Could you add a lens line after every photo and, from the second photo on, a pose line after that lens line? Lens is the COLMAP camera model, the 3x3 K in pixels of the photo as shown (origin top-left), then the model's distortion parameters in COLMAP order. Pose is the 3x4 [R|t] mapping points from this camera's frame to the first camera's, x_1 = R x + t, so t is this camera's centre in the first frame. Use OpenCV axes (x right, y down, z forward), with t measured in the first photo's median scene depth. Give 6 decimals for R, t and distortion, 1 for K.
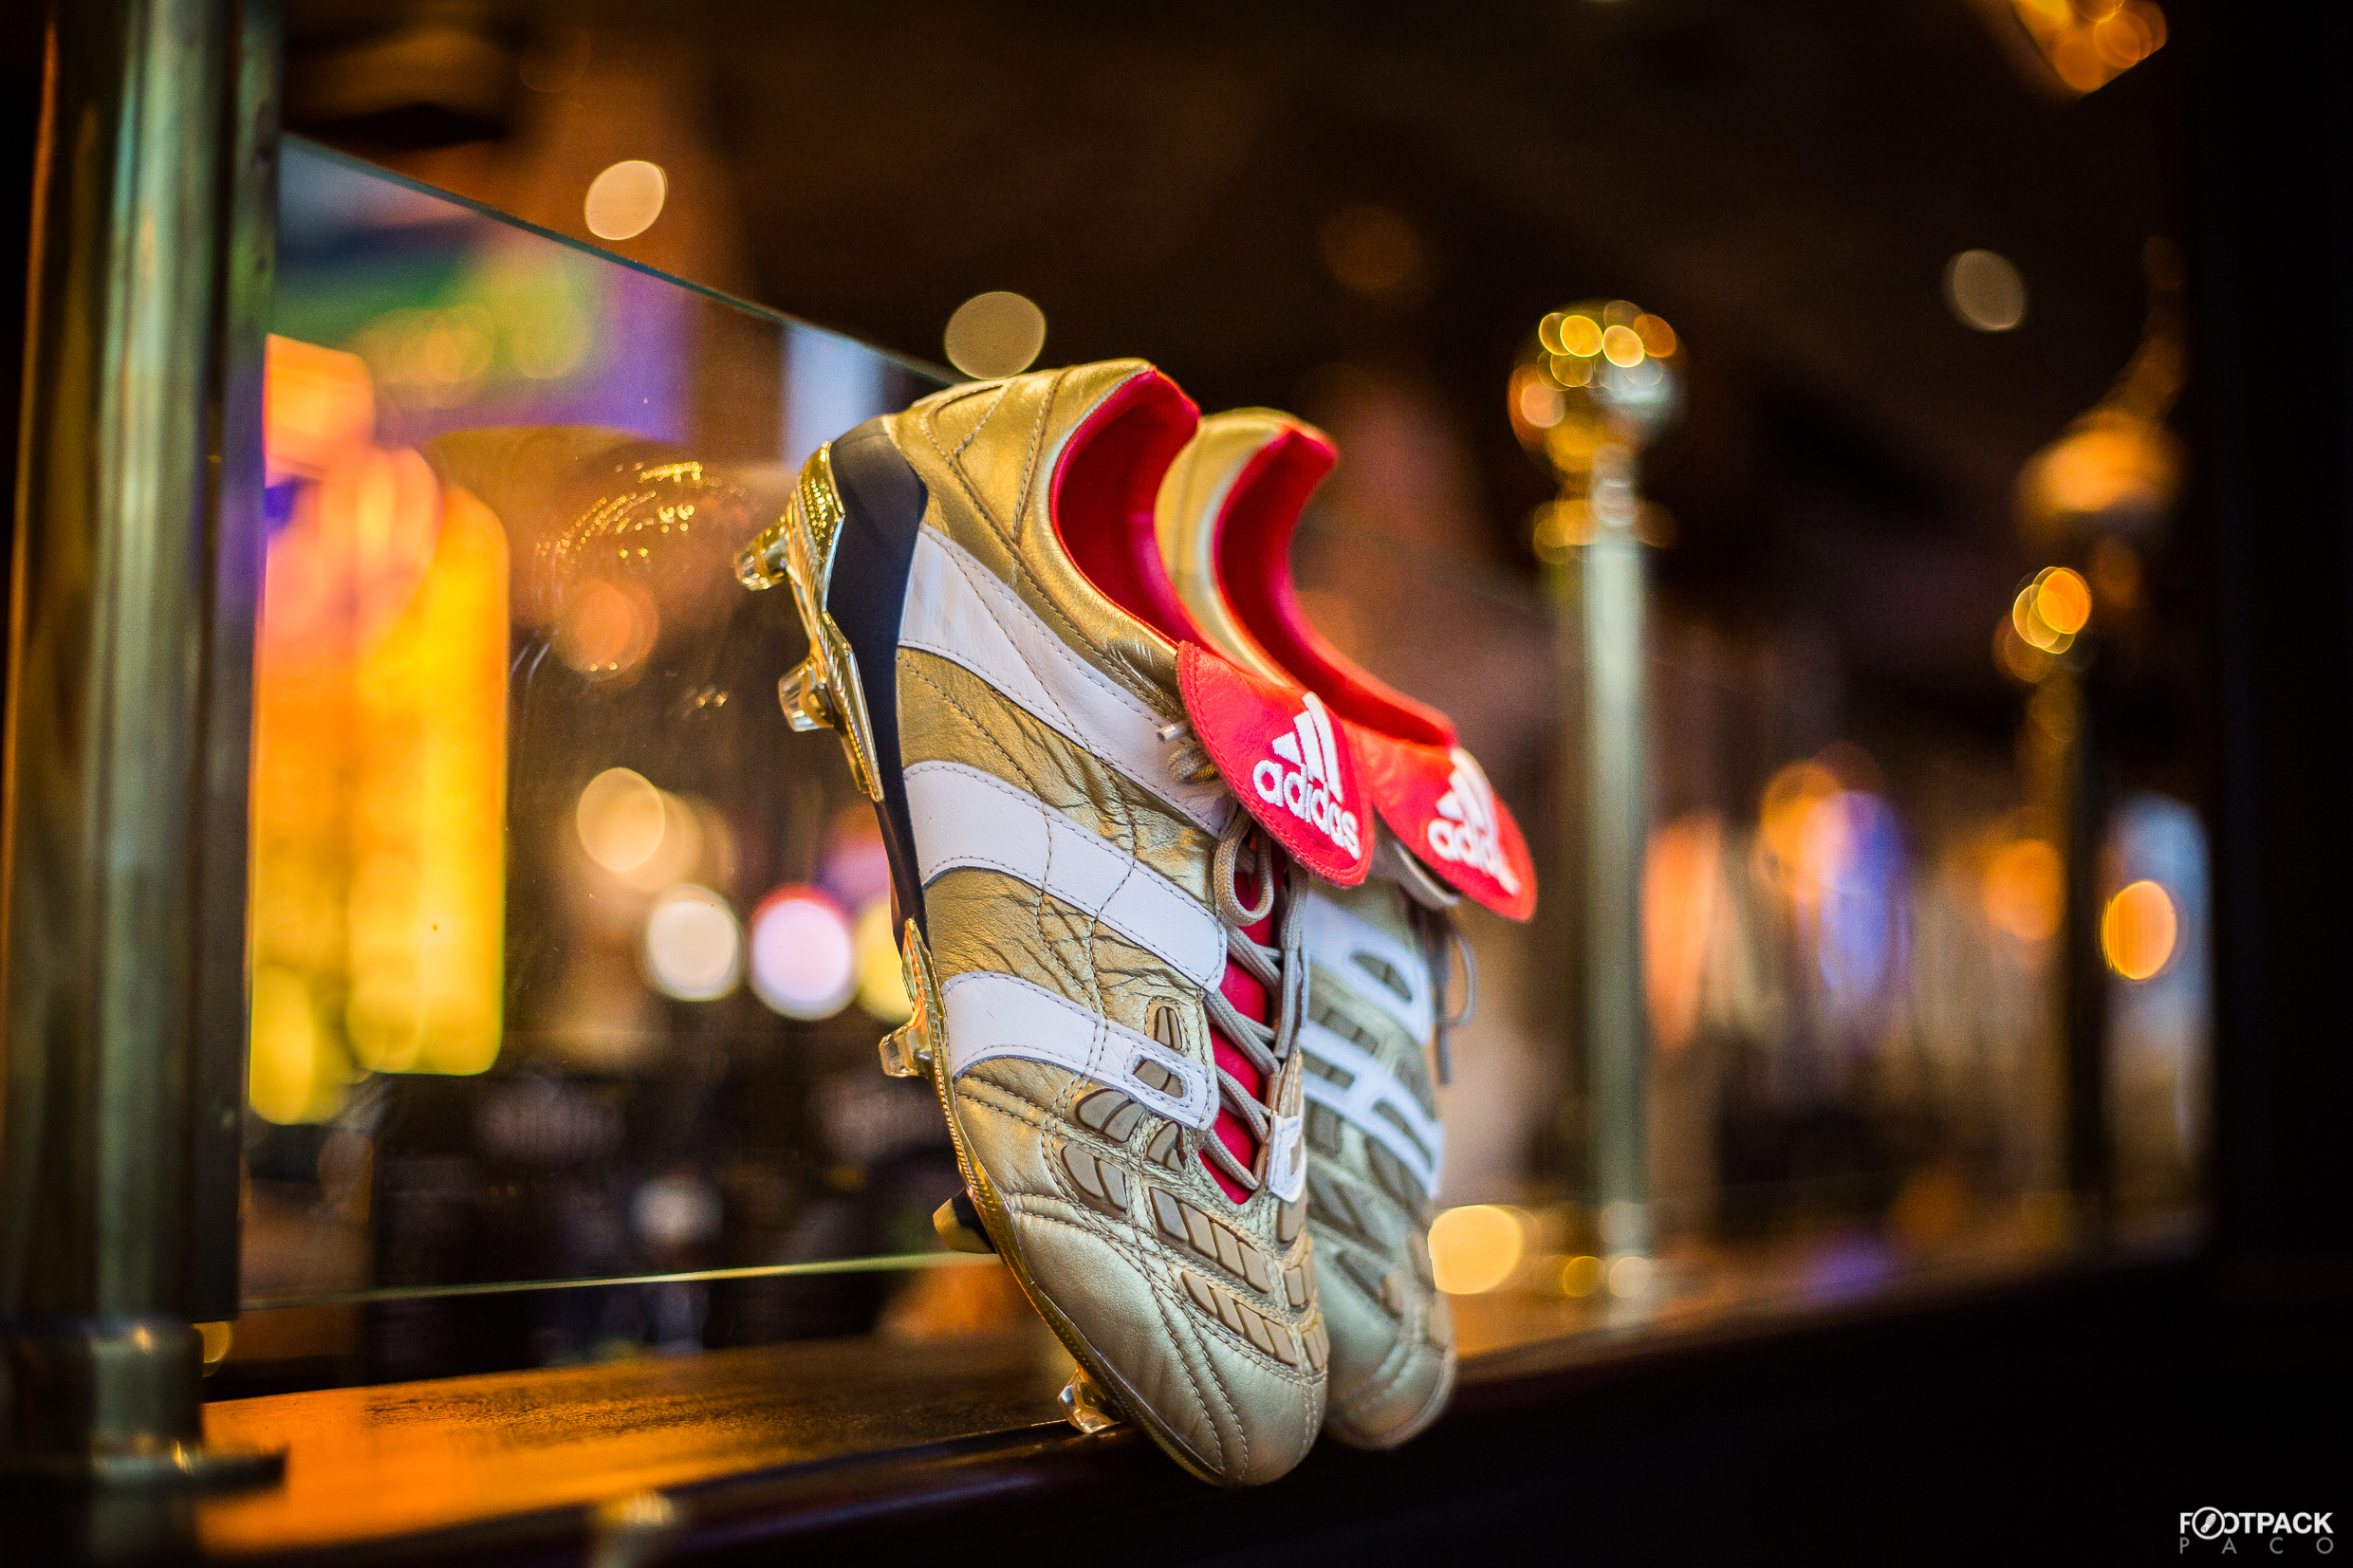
lens RADIAL K [[3862.5, 0, 1176.5], [0, 3862.5, 784.0], [0, 0, 1]] dist [-0.157245, 0.175860]
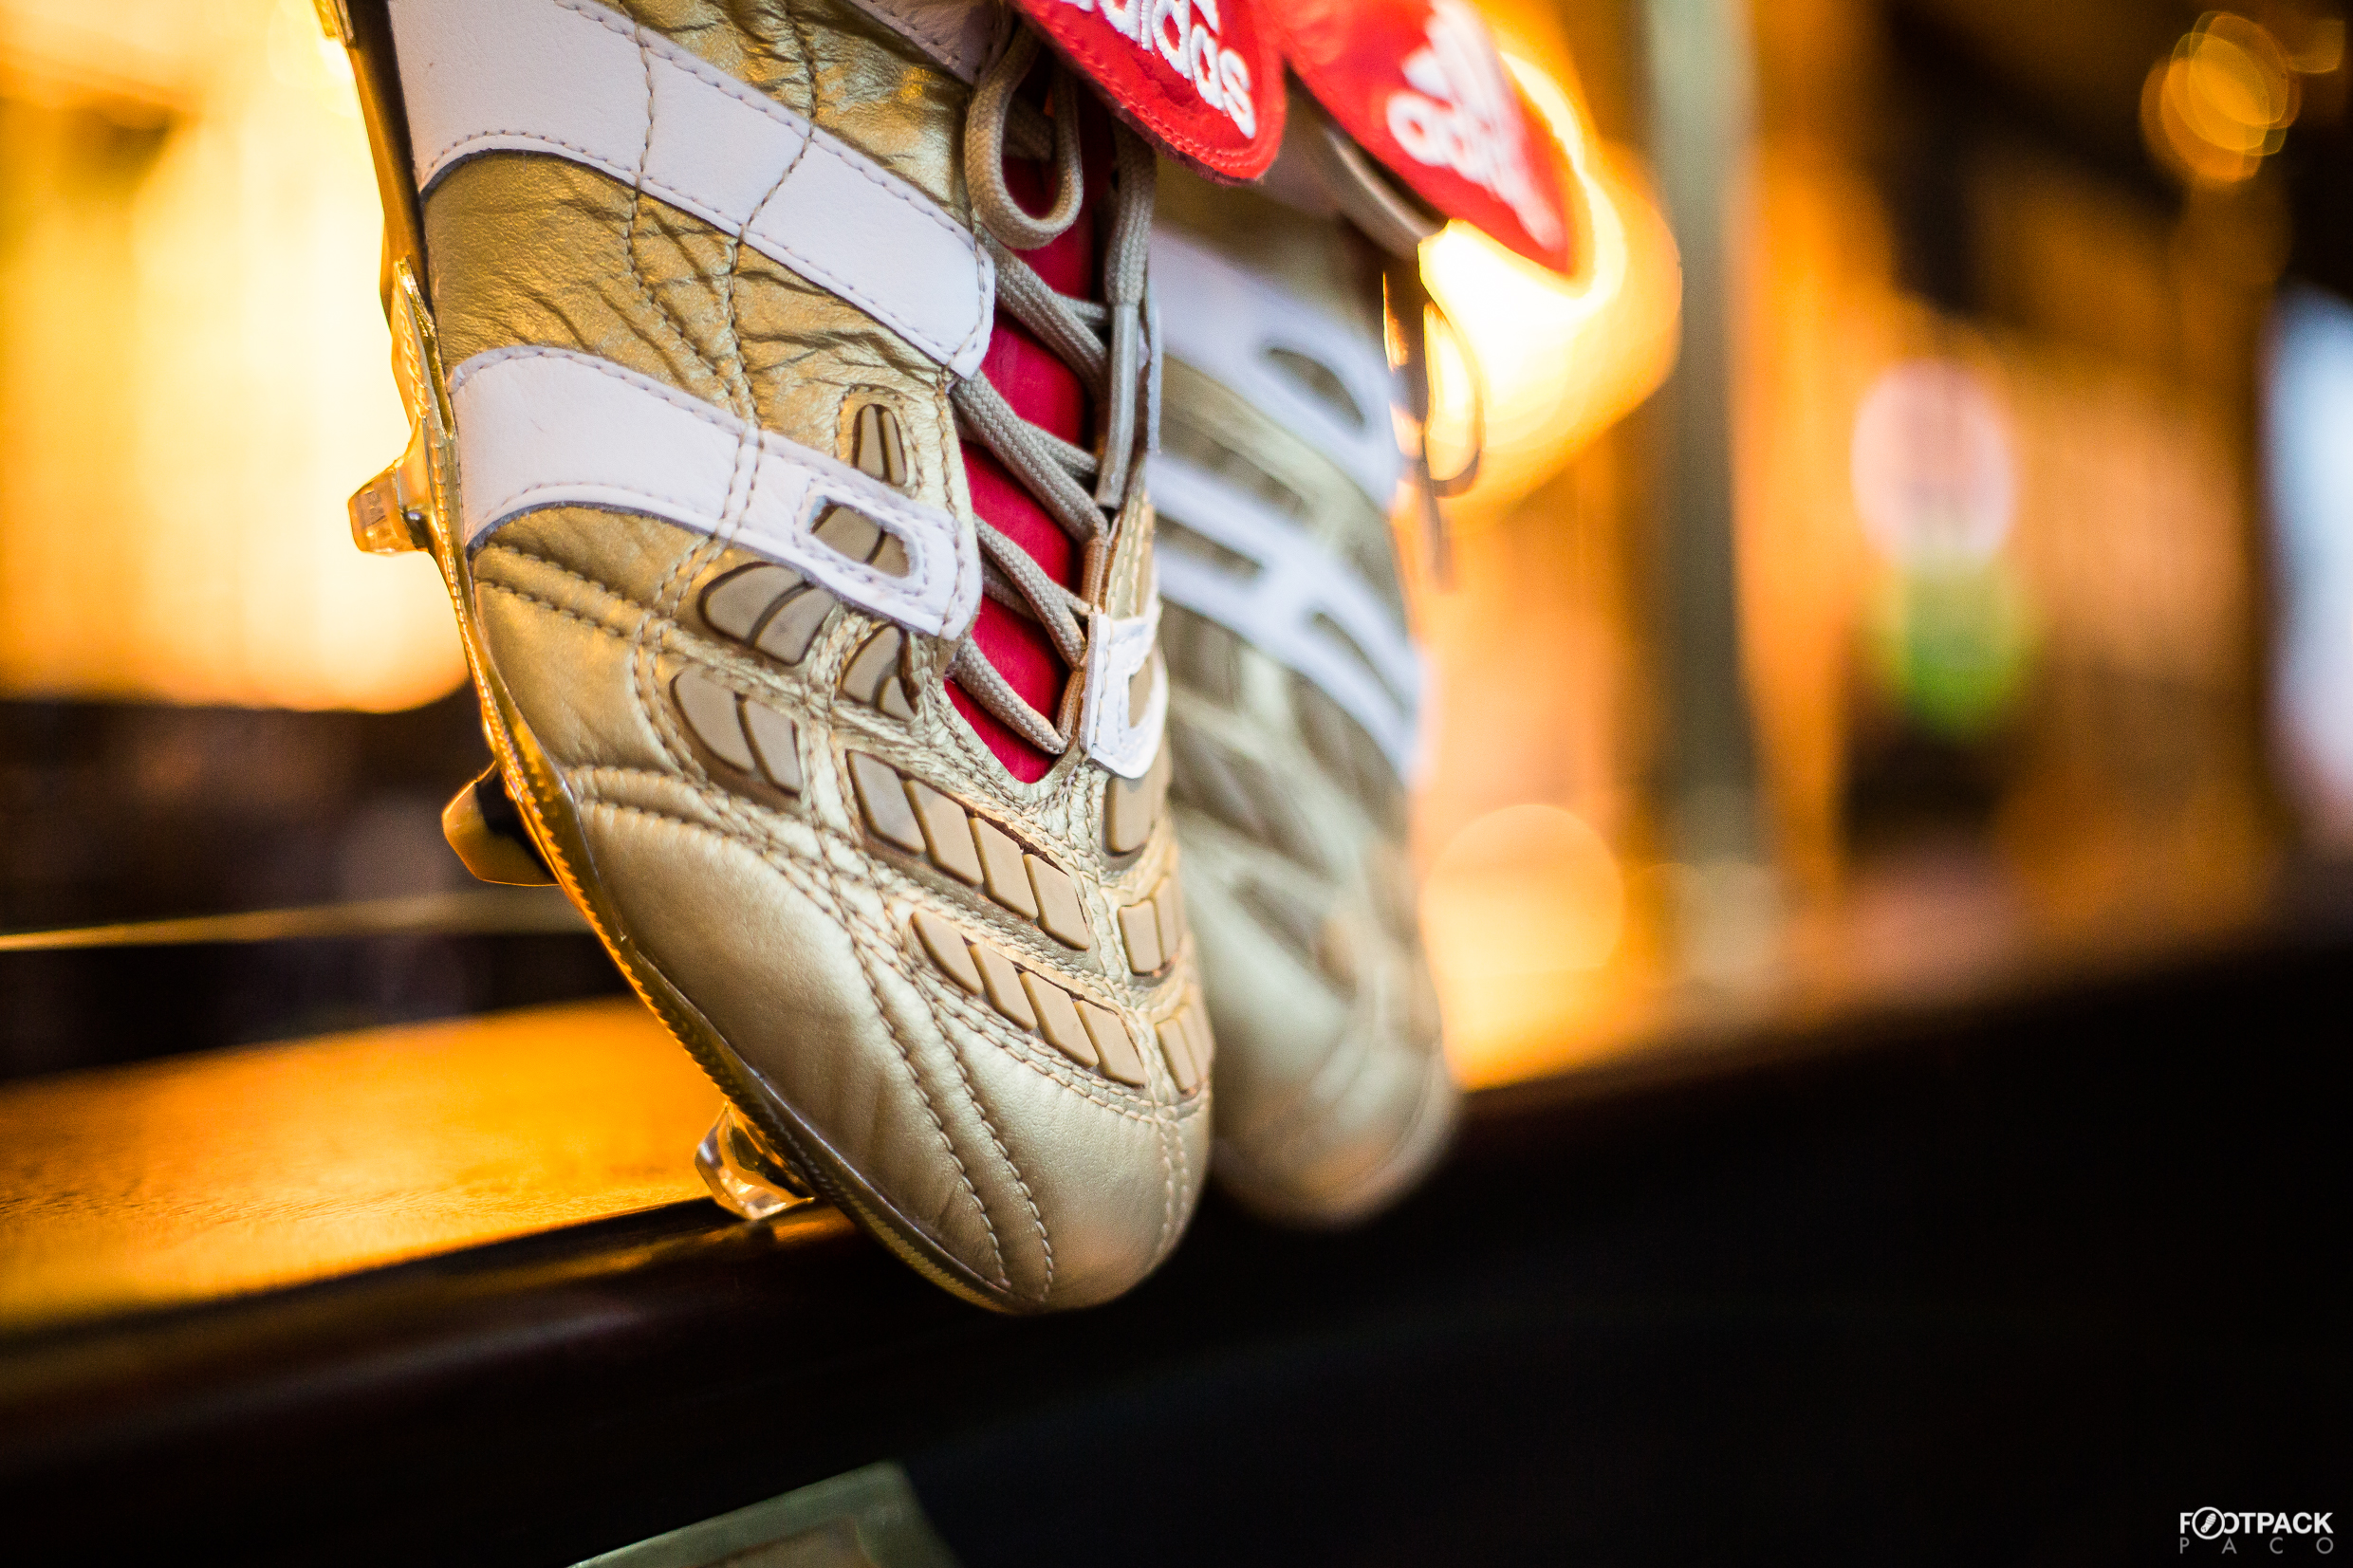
lens RADIAL K [[3862.5, 0, 1176.5], [0, 3862.5, 784.0], [0, 0, 1]] dist [-0.157245, 0.175860]
pose [[0.999694, -0.019513, -0.015218, 0.044756], [0.020729, 0.996222, 0.084328, 0.065979], [0.013515, -0.084617, 0.996322, 0.481047]]
